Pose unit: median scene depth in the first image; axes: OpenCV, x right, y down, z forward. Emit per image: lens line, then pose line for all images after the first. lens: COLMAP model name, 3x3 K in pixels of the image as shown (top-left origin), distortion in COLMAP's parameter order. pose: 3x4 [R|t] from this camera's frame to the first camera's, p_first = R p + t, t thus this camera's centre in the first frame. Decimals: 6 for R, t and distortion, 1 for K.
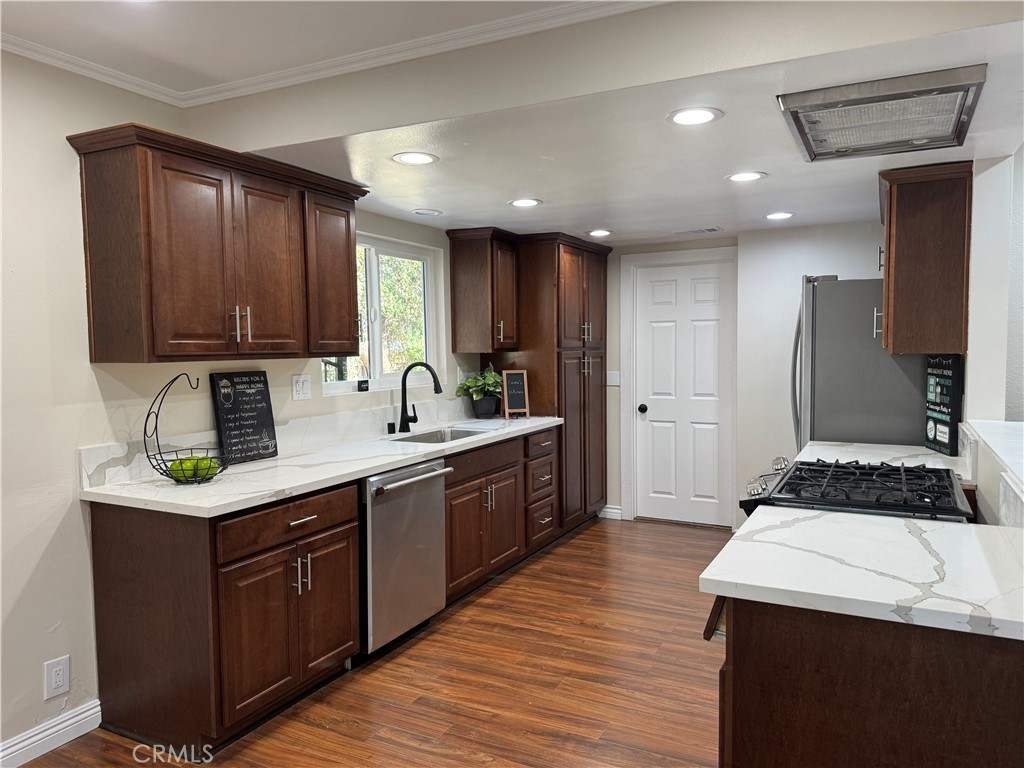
lens RADIAL K [[718.0, 0, 513.2], [0, 718.0, 392.6], [0, 0, 1]] dist [0.076052, -0.104081]
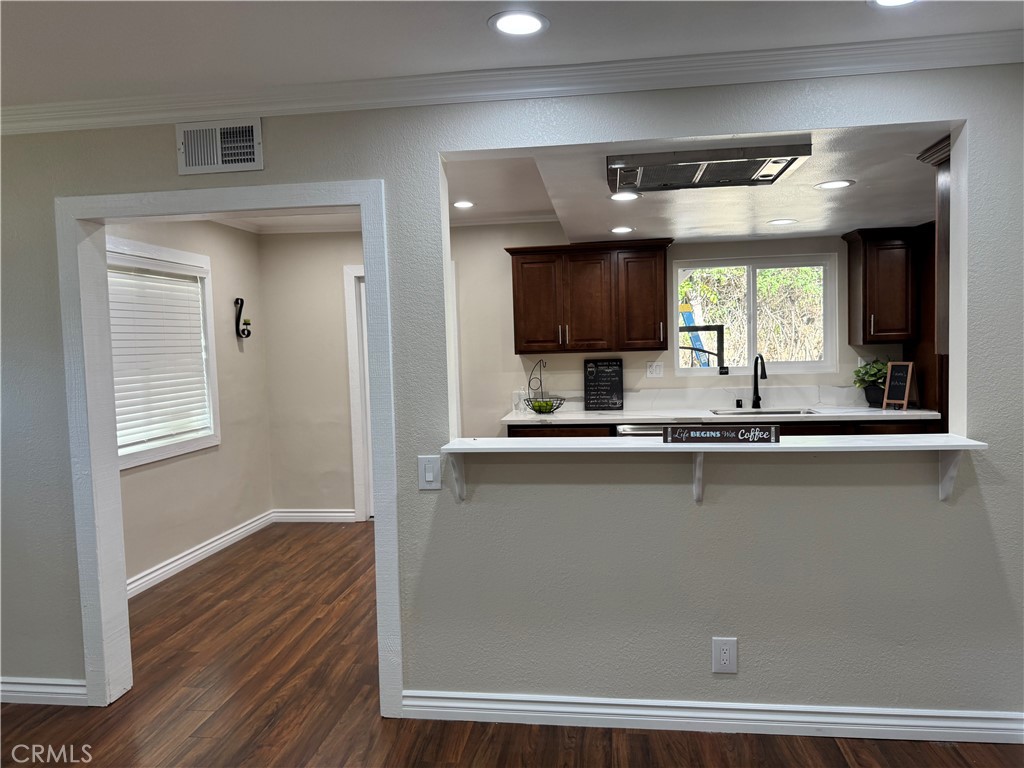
lens RADIAL K [[718.0, 0, 520.3], [0, 718.0, 386.5], [0, 0, 1]] dist [0.076052, -0.104081]
pose [[0.341688, 0.057246, -0.938068, 1.161563], [-0.038617, 0.998155, 0.046847, -0.035281], [0.939020, 0.020218, 0.343268, 0.210327]]
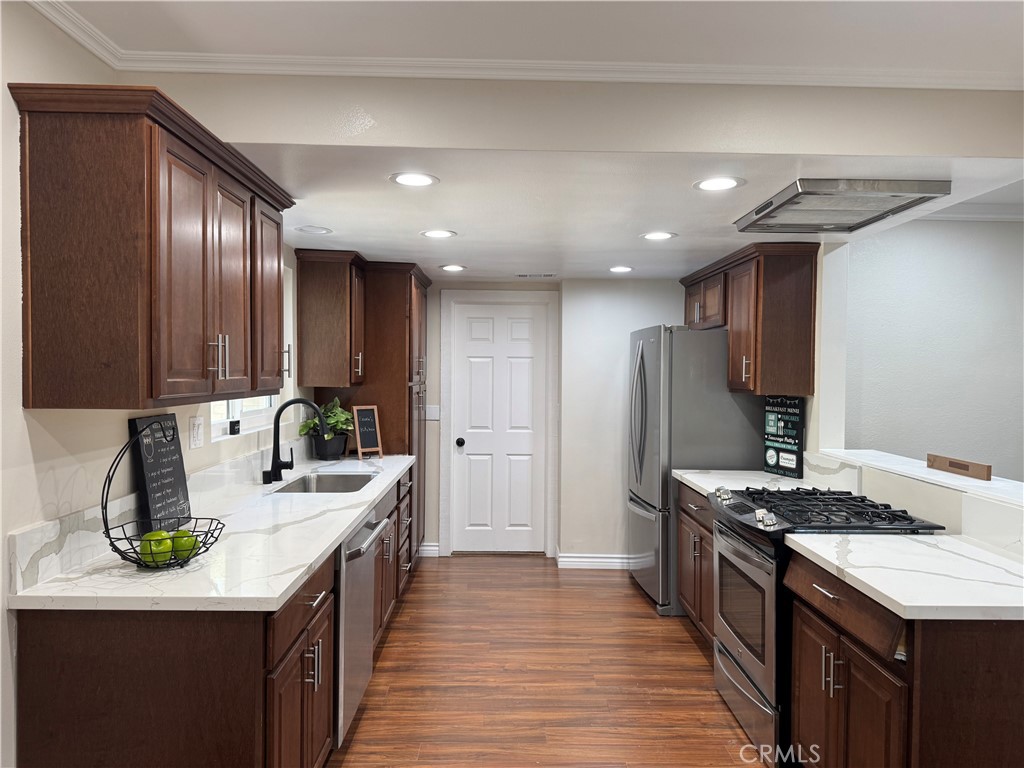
lens RADIAL K [[718.0, 0, 507.6], [0, 718.0, 391.8], [0, 0, 1]] dist [0.076052, -0.104081]
pose [[0.885266, 0.005874, 0.465048, -0.395223], [0.011790, 0.999315, -0.035065, -0.021581], [-0.464935, 0.036524, 0.884591, 0.136613]]
